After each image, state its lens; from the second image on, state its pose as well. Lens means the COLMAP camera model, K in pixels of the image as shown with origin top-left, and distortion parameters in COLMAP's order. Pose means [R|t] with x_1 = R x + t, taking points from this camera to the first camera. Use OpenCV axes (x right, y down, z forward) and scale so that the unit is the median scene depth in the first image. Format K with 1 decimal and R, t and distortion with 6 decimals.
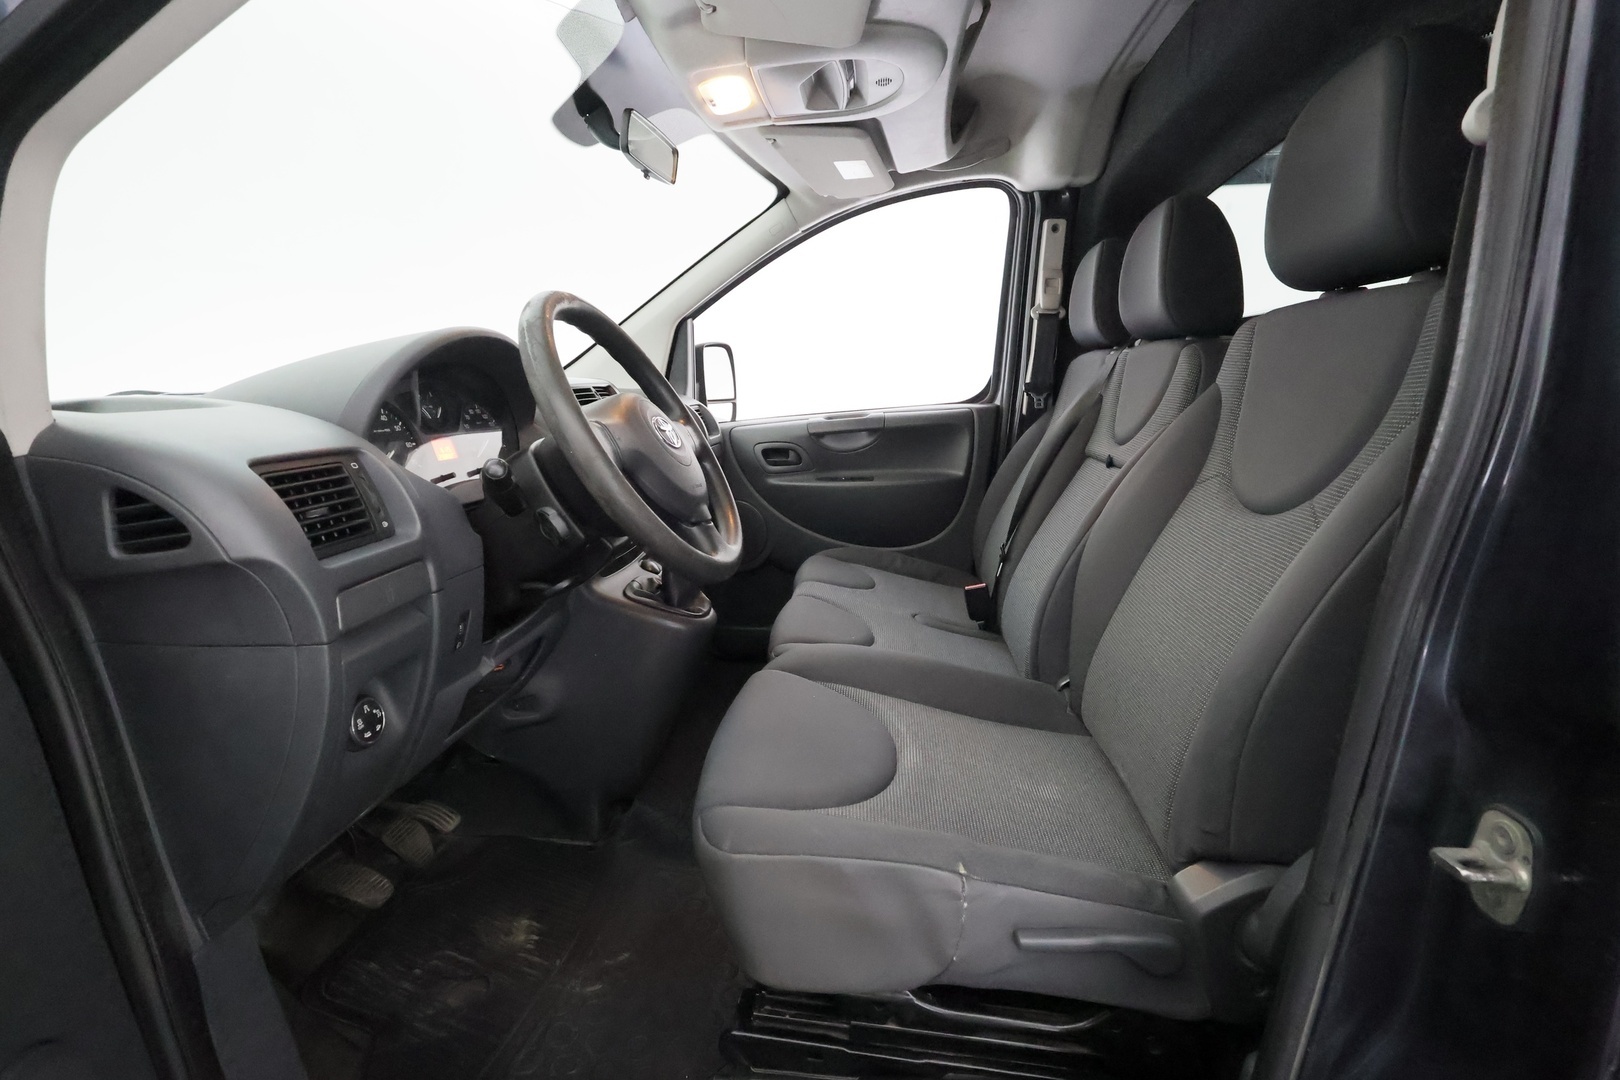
lens RADIAL K [[762.5, 0, 822.1], [0, 762.5, 529.7], [0, 0, 1]] dist [0.004434, 0.001585]
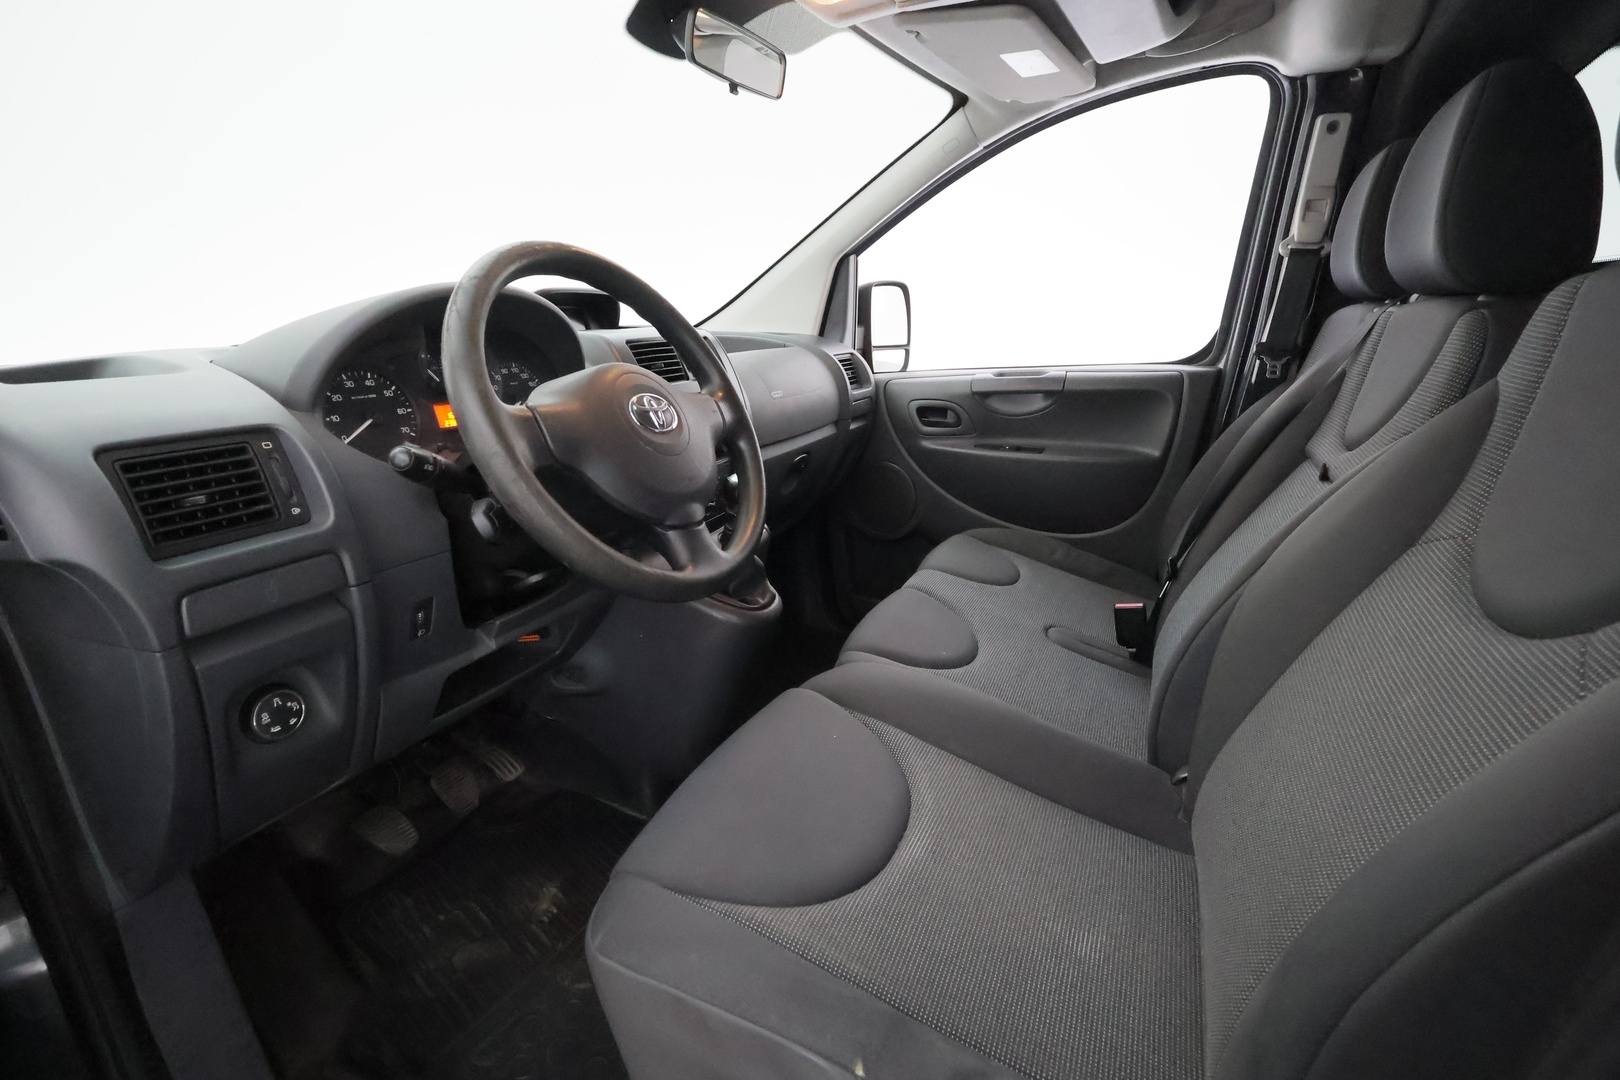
lens RADIAL K [[762.5, 0, 816.0], [0, 762.5, 533.0], [0, 0, 1]] dist [0.004434, 0.001585]
pose [[0.941268, 0.115463, -0.317306, 0.154109], [-0.085051, 0.990492, 0.108129, -0.065961], [0.326774, -0.074792, 0.942139, 0.166202]]
